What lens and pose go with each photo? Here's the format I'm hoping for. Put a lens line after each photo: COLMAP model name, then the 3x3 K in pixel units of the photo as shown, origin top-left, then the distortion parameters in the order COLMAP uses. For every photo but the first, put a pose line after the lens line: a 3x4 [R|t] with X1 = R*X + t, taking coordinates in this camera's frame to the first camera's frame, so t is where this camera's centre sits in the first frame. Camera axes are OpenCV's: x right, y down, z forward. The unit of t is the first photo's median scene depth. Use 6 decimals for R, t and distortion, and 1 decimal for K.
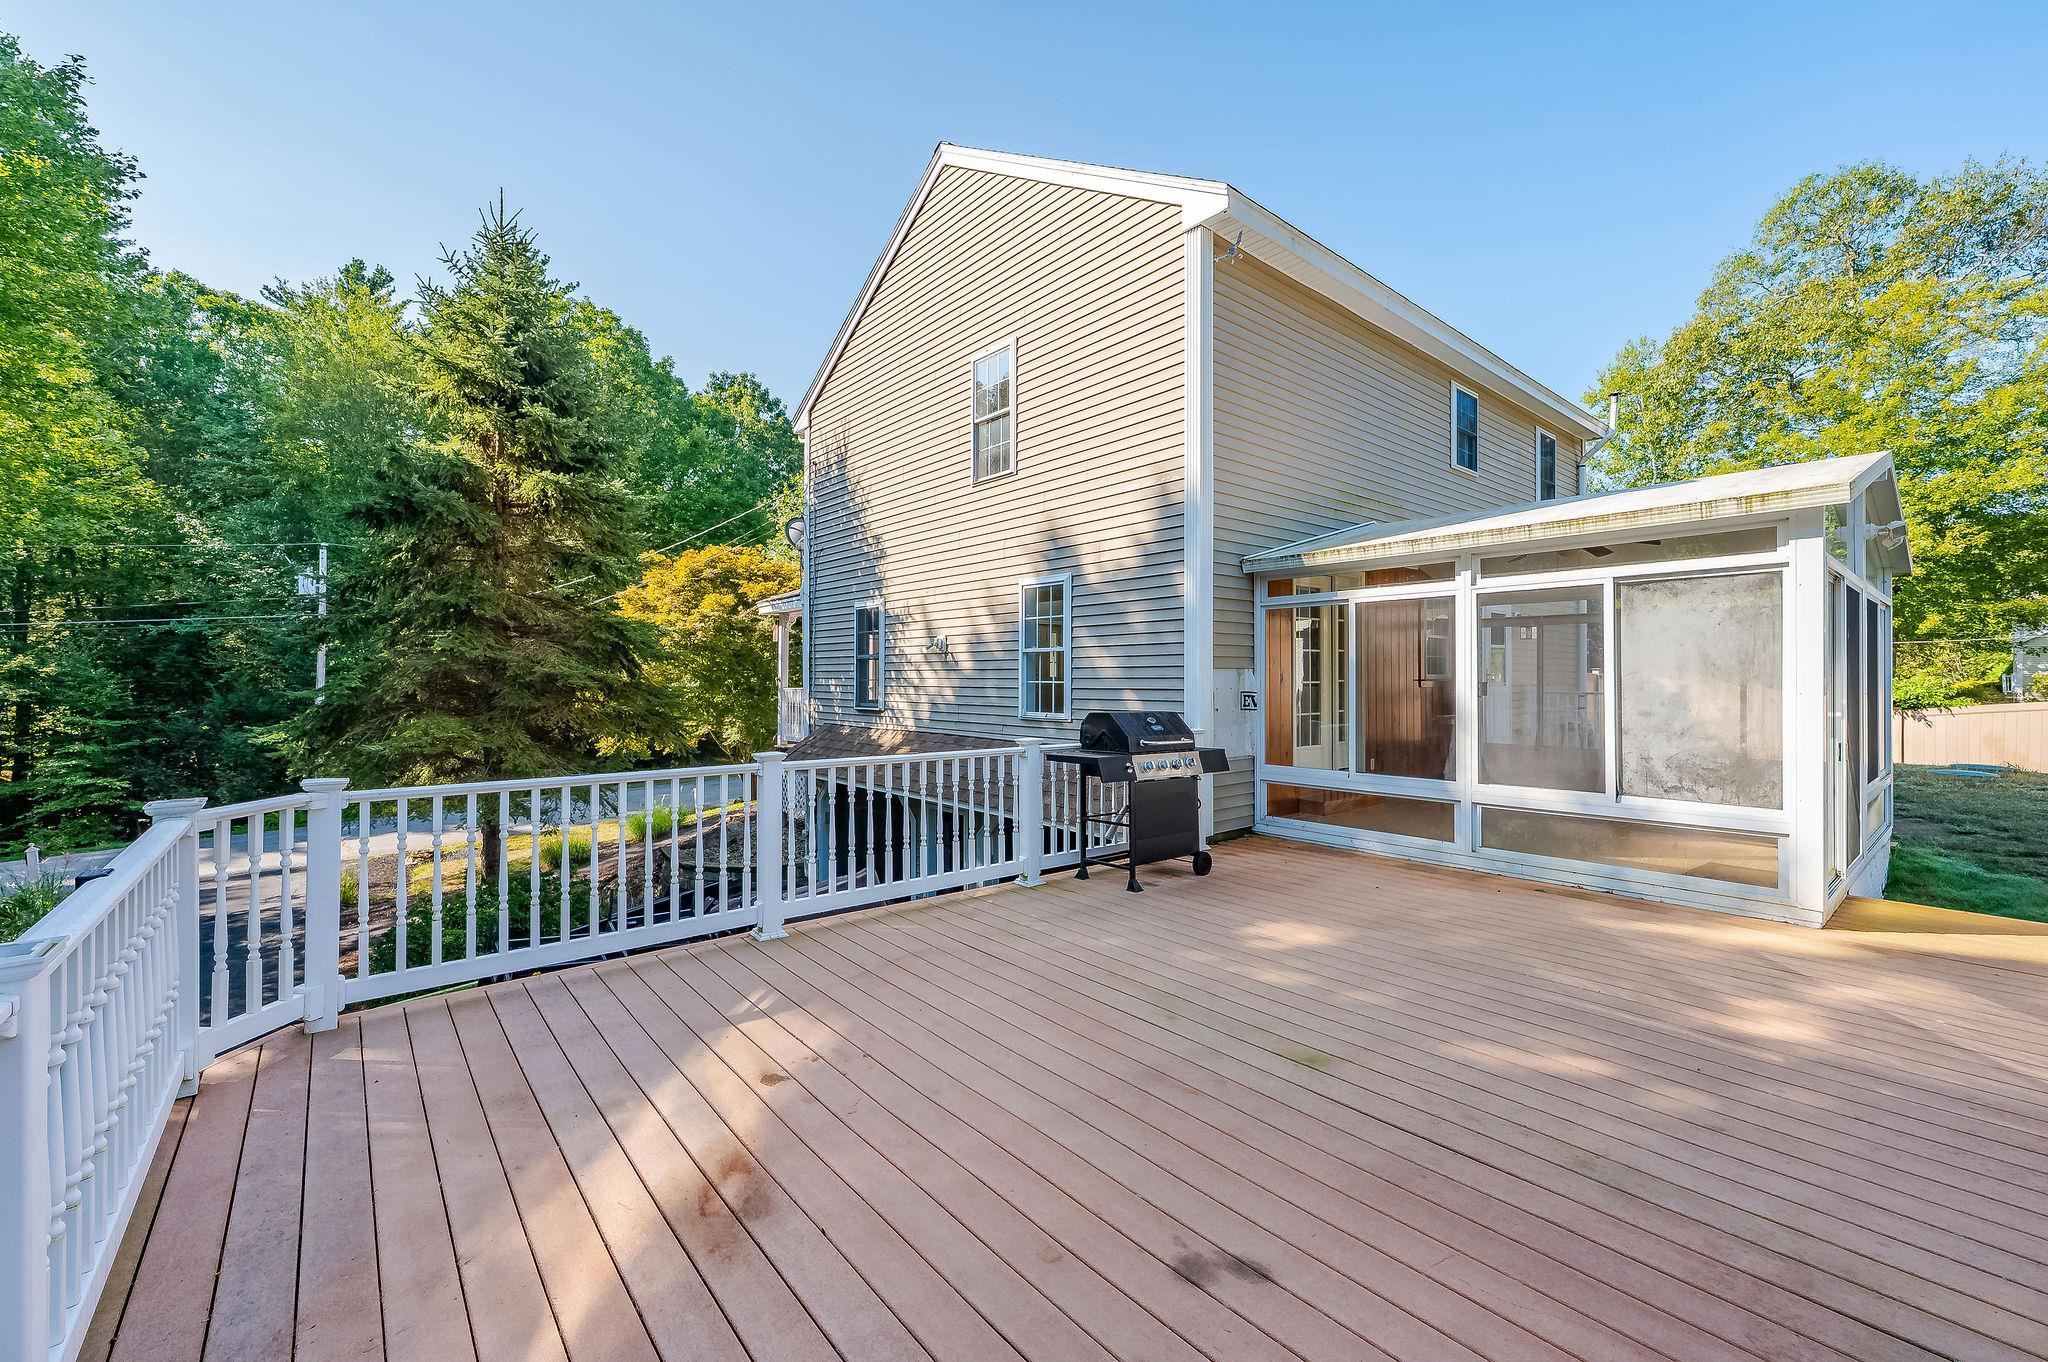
lens RADIAL K [[827.9, 0, 1026.8], [0, 827.9, 674.4], [0, 0, 1]] dist [0.000879, 0.000048]
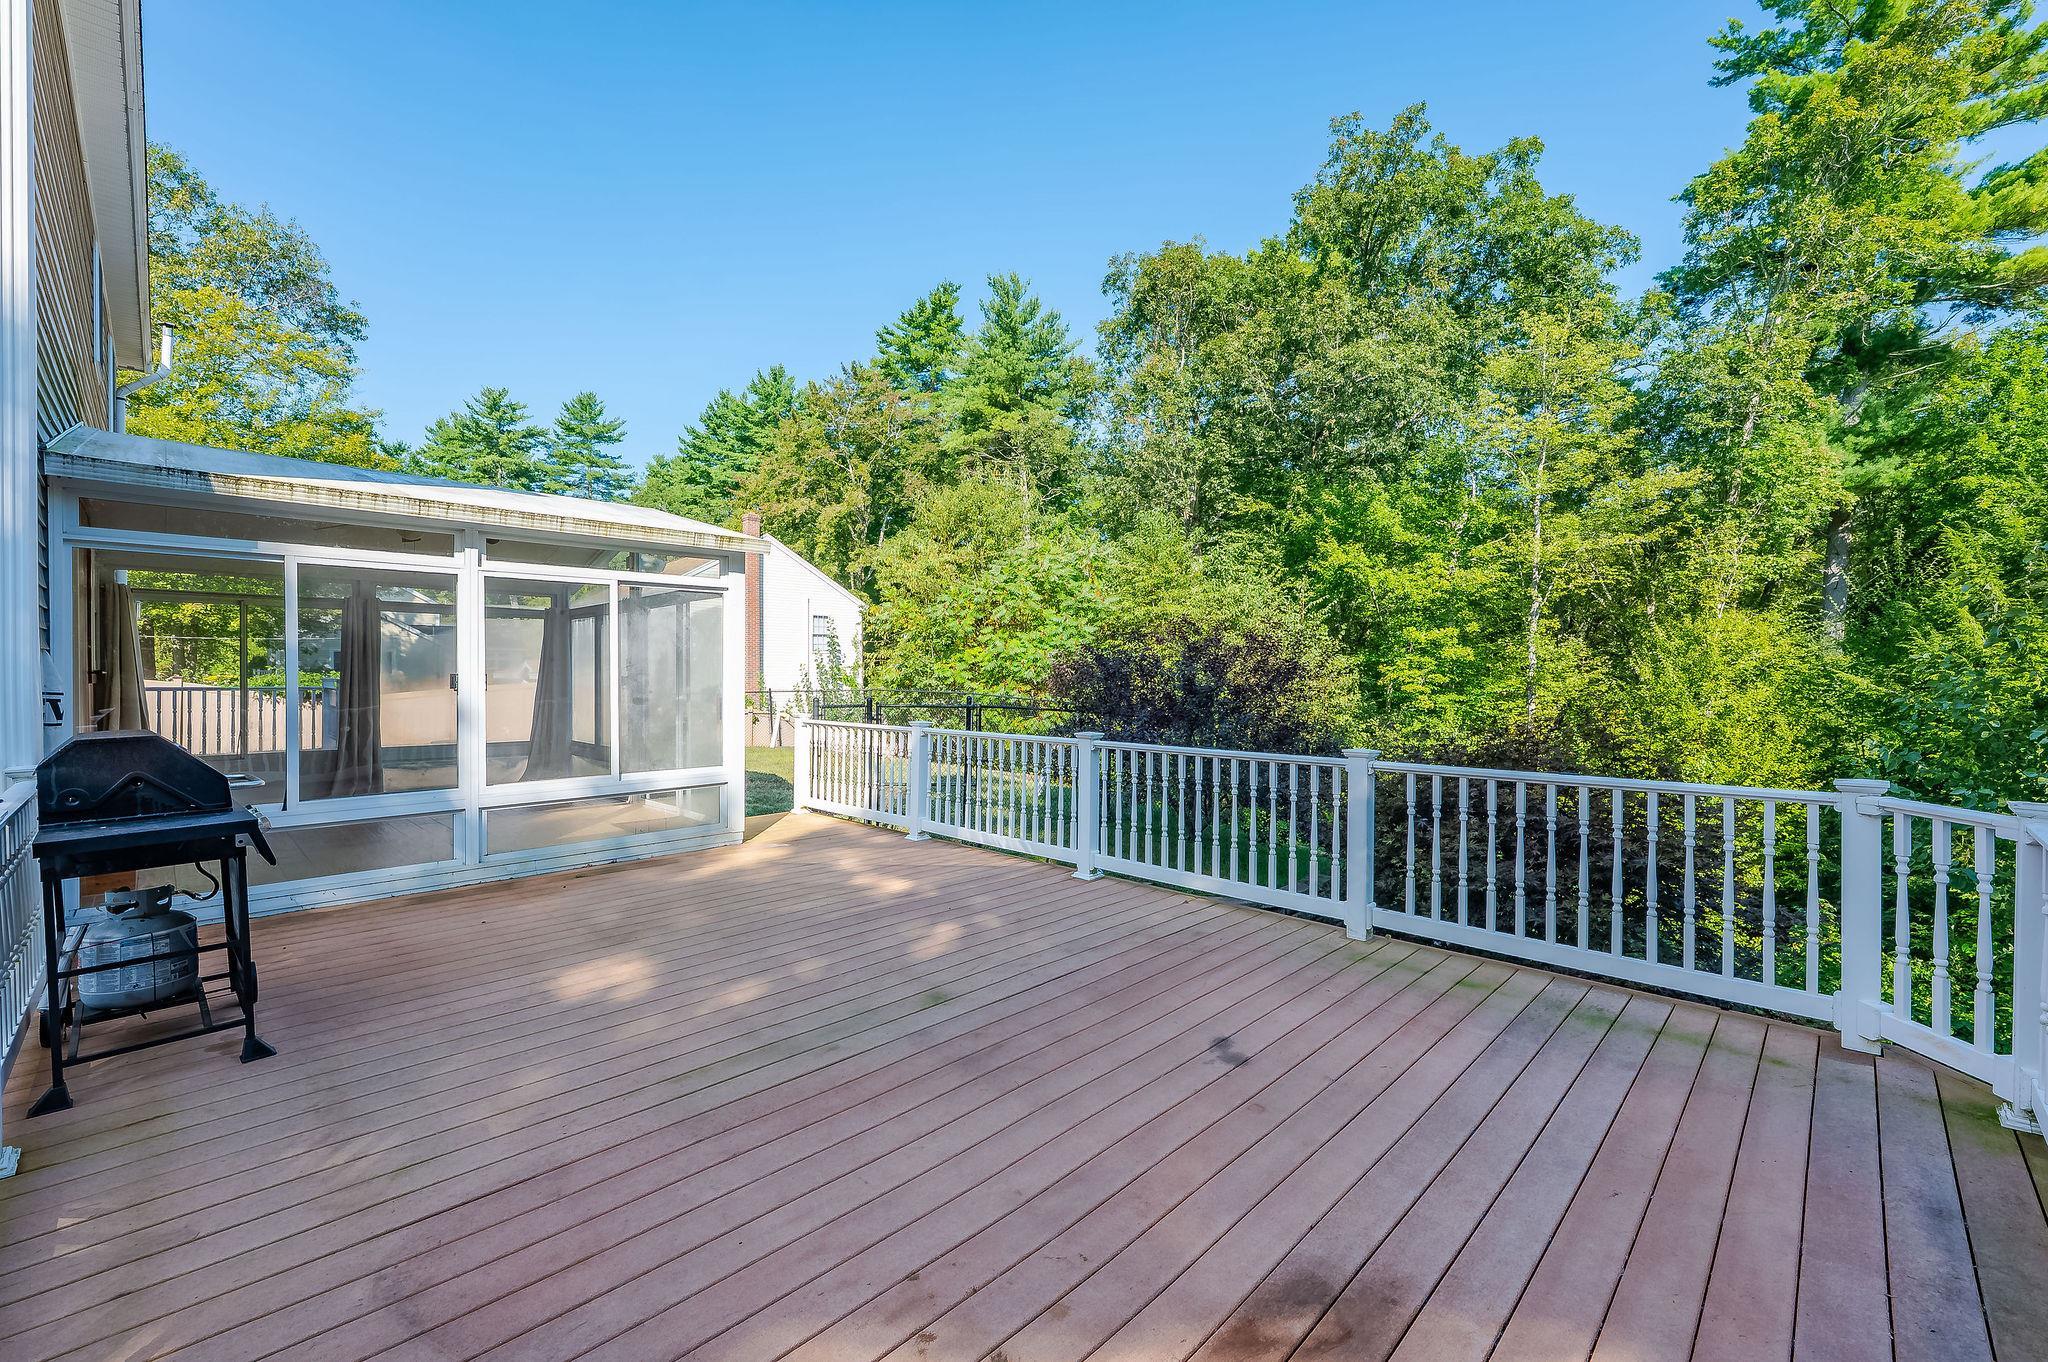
lens RADIAL K [[836.9, 0, 1016.2], [0, 836.9, 683.0], [0, 0, 1]] dist [-0.000618, -0.000010]
pose [[-0.089544, -0.010084, 0.995932, -0.697674], [-0.006400, 0.999934, 0.009549, 0.011143], [-0.995962, -0.005519, -0.089603, 0.840144]]
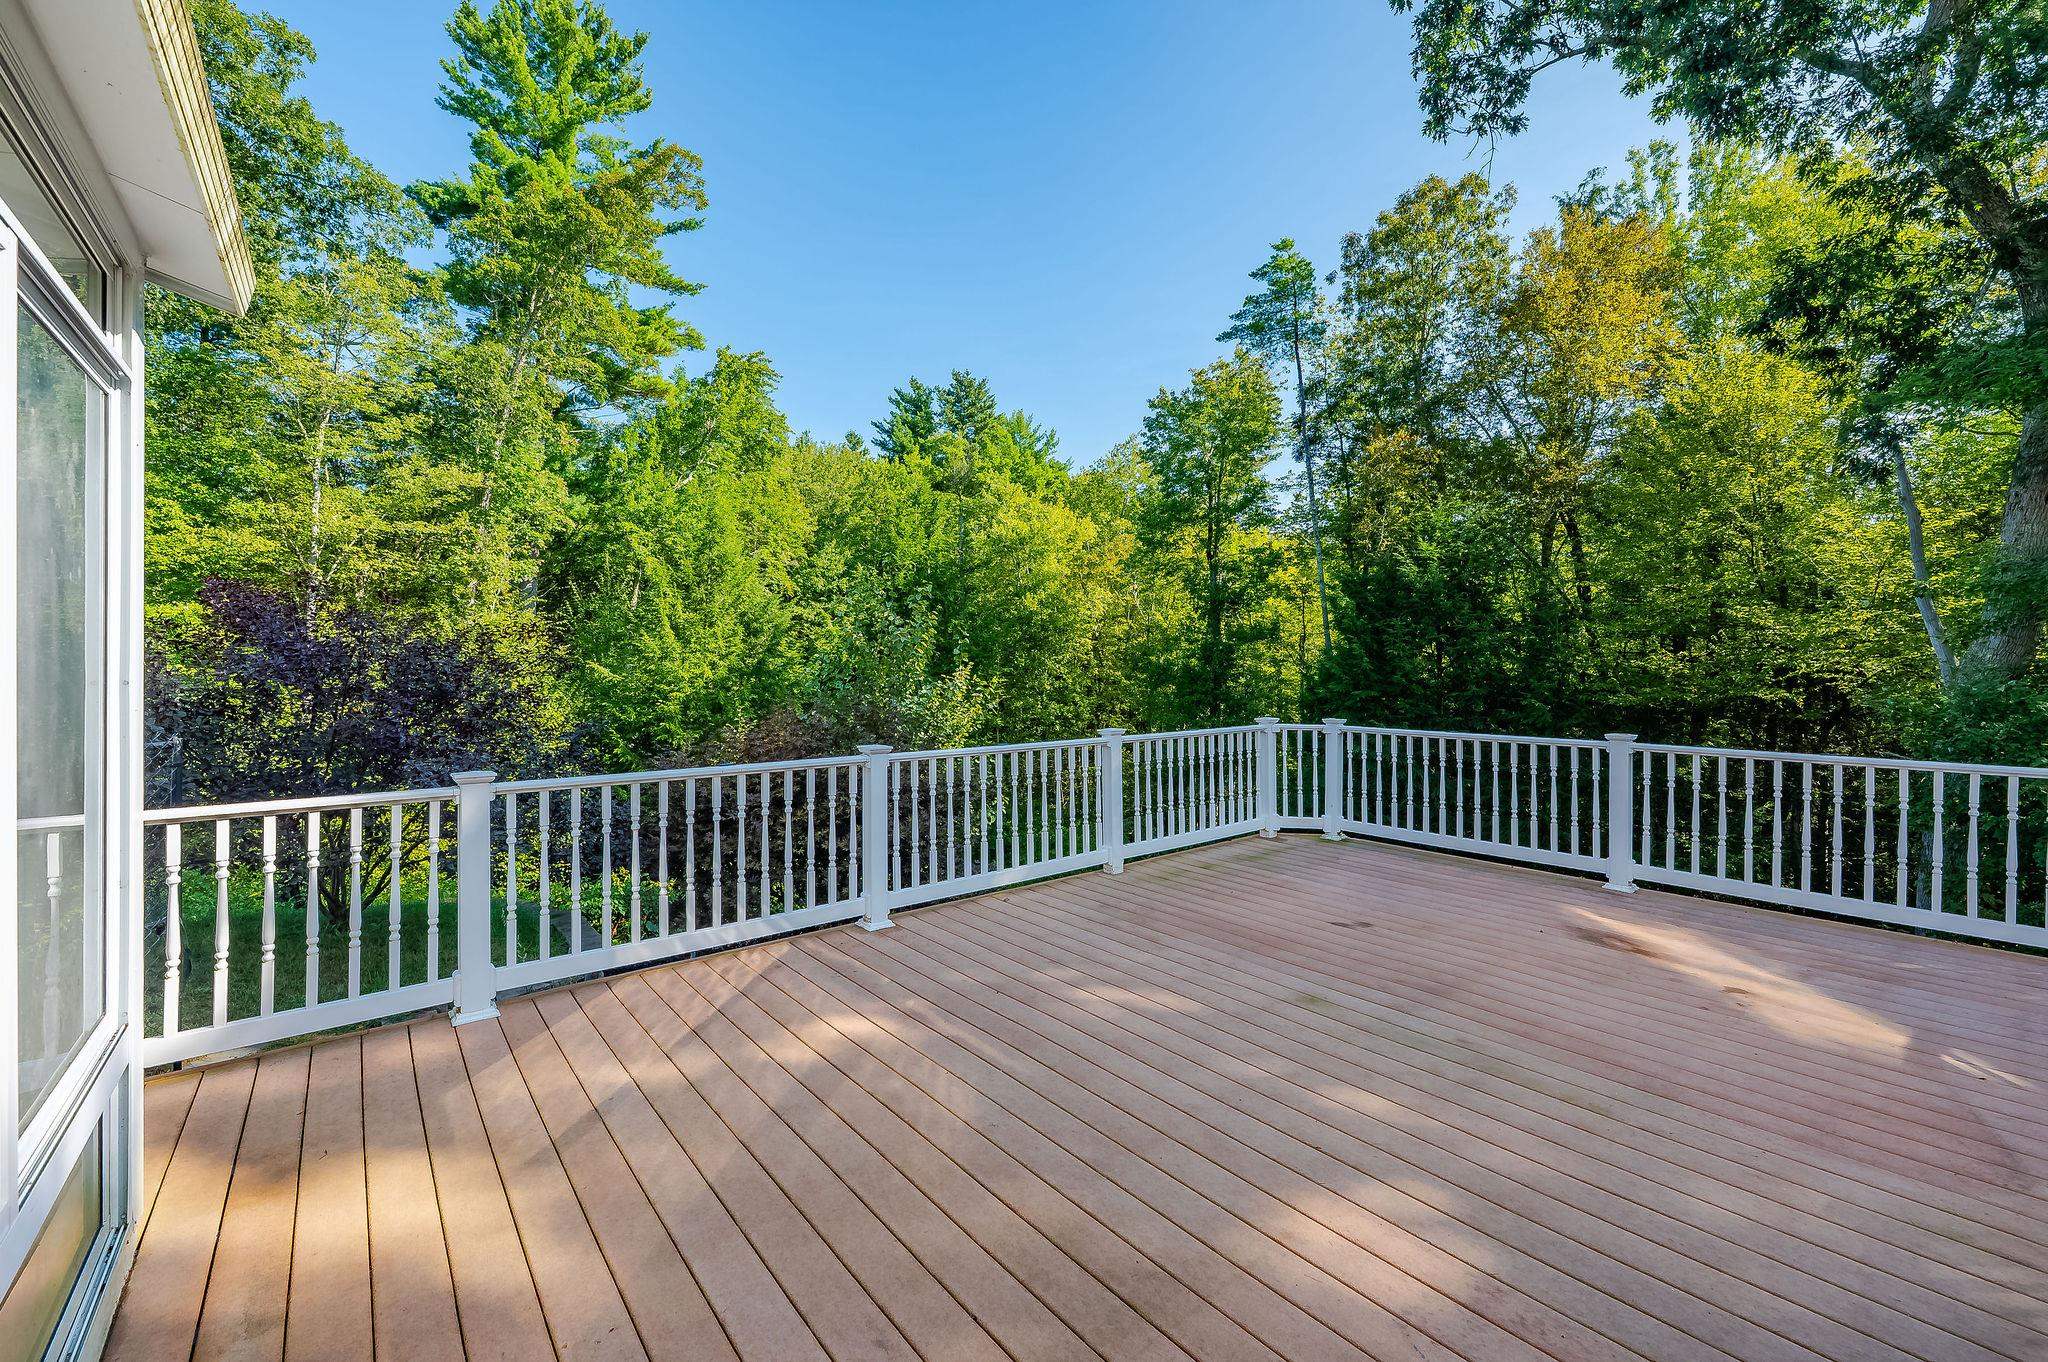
lens RADIAL K [[827.9, 0, 1026.8], [0, 827.9, 674.4], [0, 0, 1]] dist [0.000879, 0.000048]
pose [[-0.999972, -0.001822, 0.007281, 0.624316], [-0.001760, 0.999963, 0.008442, -0.004970], [-0.007296, 0.008428, -0.999938, 1.831751]]
